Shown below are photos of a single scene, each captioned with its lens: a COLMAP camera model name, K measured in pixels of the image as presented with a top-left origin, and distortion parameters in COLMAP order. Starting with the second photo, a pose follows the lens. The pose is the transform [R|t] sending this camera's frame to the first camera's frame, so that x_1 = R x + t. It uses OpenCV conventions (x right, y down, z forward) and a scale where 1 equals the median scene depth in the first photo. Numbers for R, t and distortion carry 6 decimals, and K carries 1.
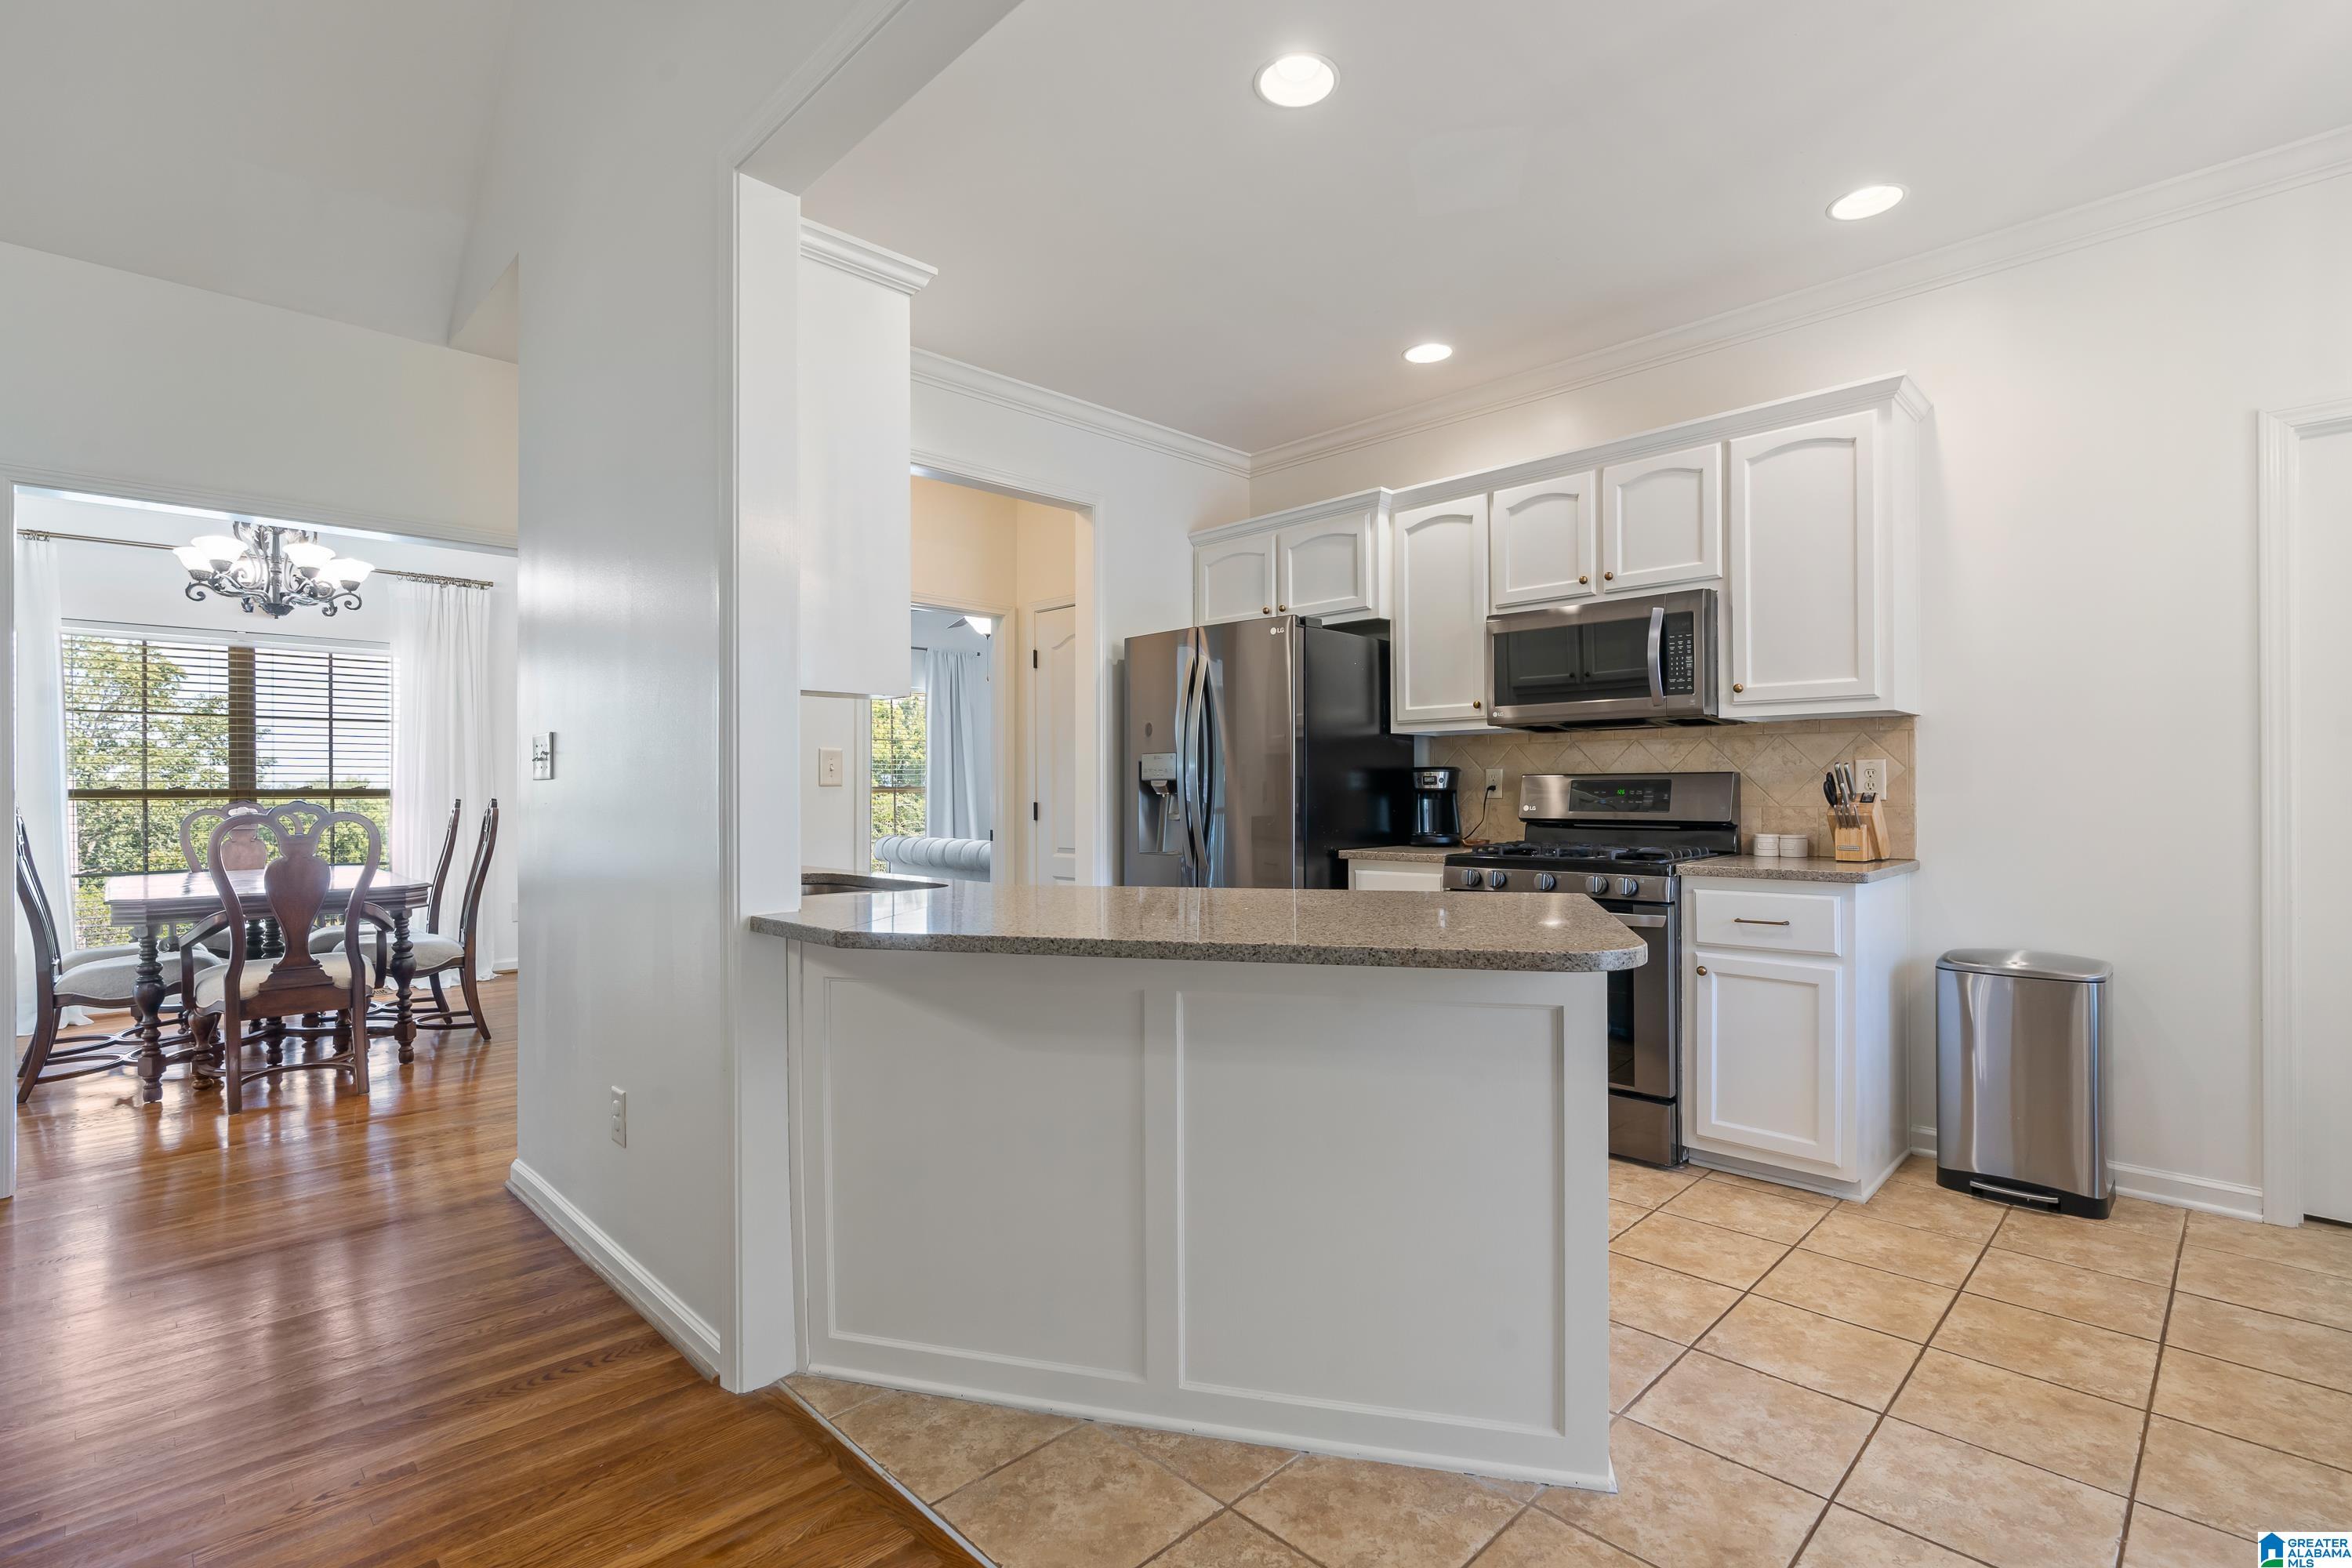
lens RADIAL K [[1059.1, 0, 1168.0], [0, 1059.1, 792.3], [0, 0, 1]] dist [-0.002048, -0.000833]
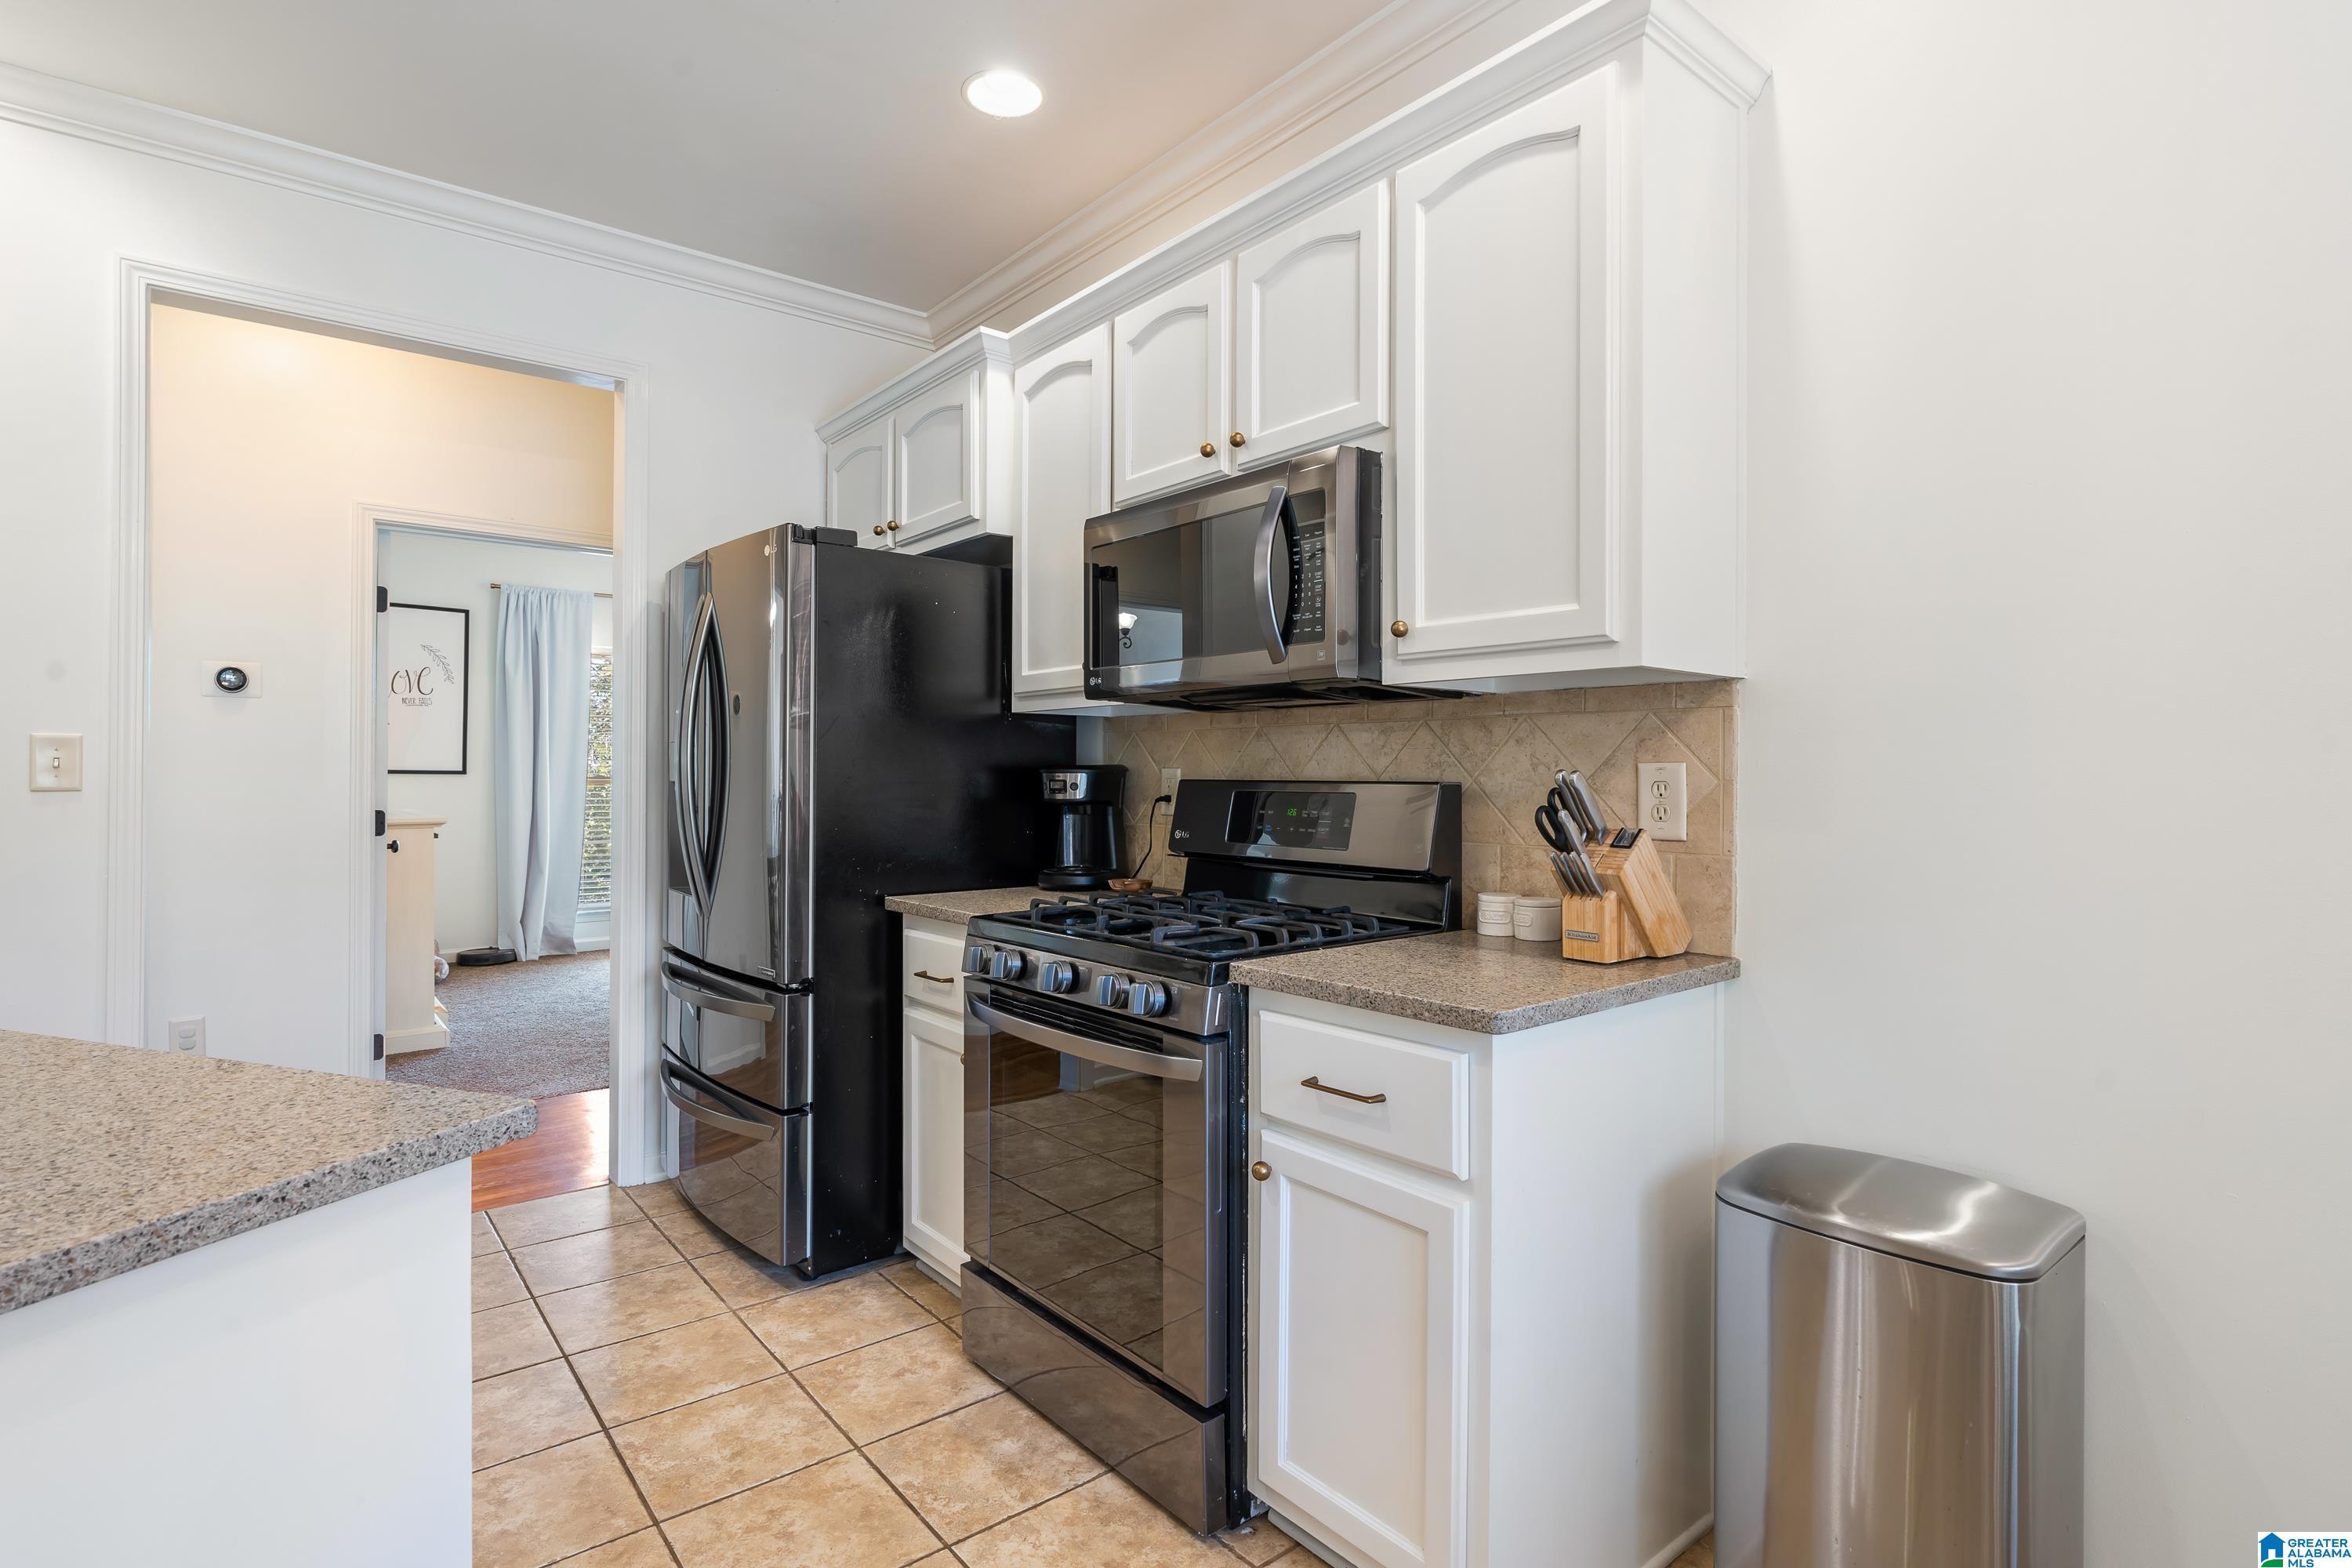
lens RADIAL K [[1124.1, 0, 1180.3], [0, 1124.1, 780.8], [0, 0, 1]] dist [0.002566, 0.000420]
pose [[0.995499, 0.009609, -0.094284, 0.469801], [-0.009490, 0.999954, 0.001706, -0.020469], [0.094296, -0.000803, 0.995544, 0.409471]]
